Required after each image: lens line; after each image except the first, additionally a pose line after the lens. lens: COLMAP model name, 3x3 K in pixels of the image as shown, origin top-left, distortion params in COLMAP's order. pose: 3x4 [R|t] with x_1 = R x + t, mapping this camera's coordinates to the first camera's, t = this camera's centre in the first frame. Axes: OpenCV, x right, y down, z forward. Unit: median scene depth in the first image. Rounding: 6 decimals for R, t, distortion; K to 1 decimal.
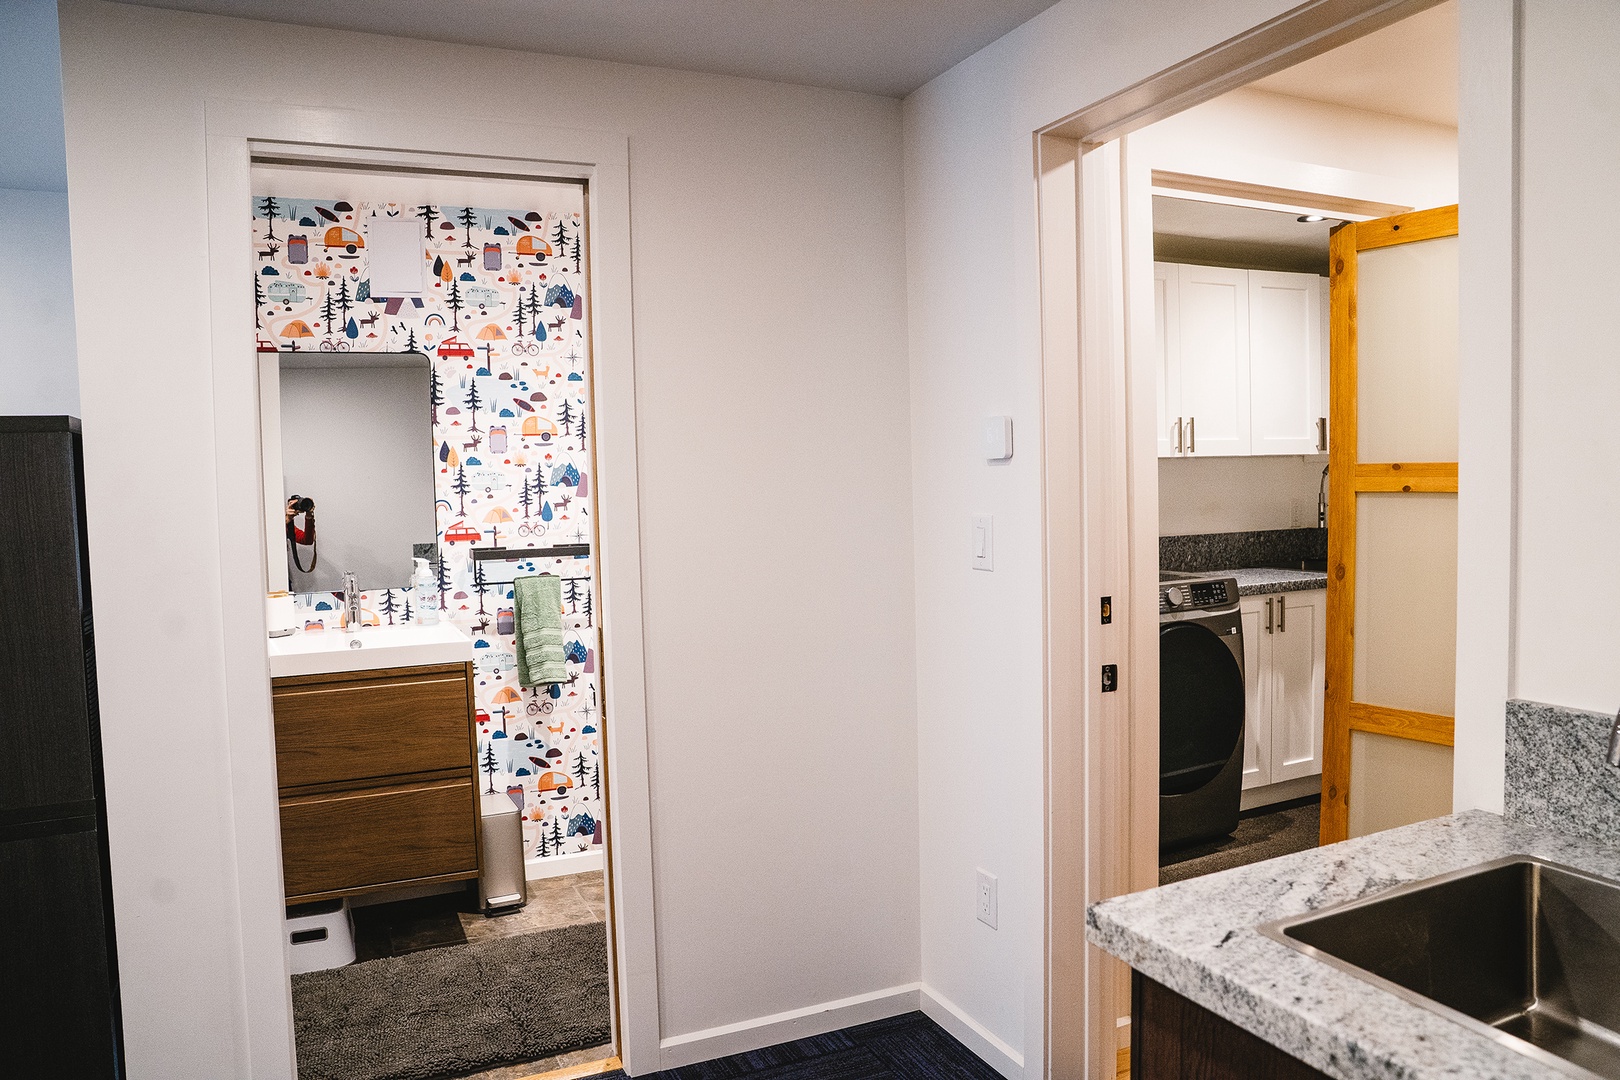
lens RADIAL K [[1115.2, 0, 810.0], [0, 1115.2, 540.0], [0, 0, 1]] dist [-0.058977, 0.006672]
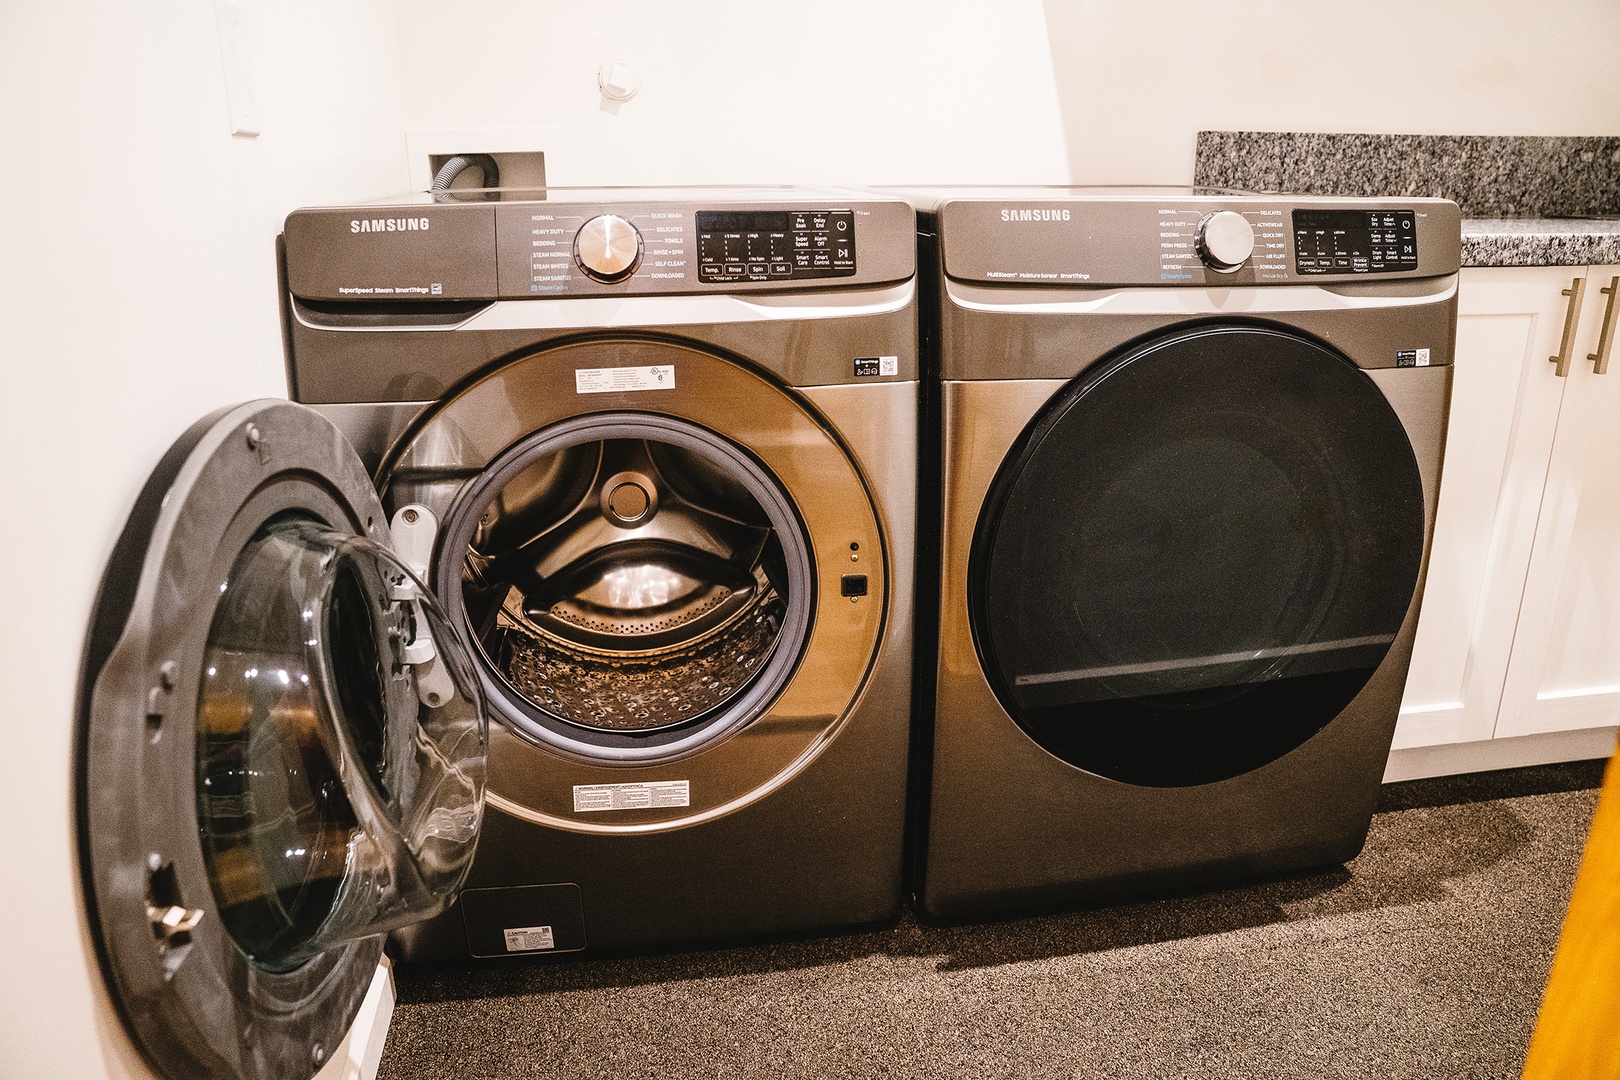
lens RADIAL K [[1115.2, 0, 810.0], [0, 1115.2, 540.0], [0, 0, 1]] dist [-0.058977, 0.006672]
pose [[0.961269, 0.100067, -0.256805, 0.289447], [-0.029445, 0.963715, 0.265304, 0.051460], [0.274035, -0.247467, 0.929336, 0.609360]]
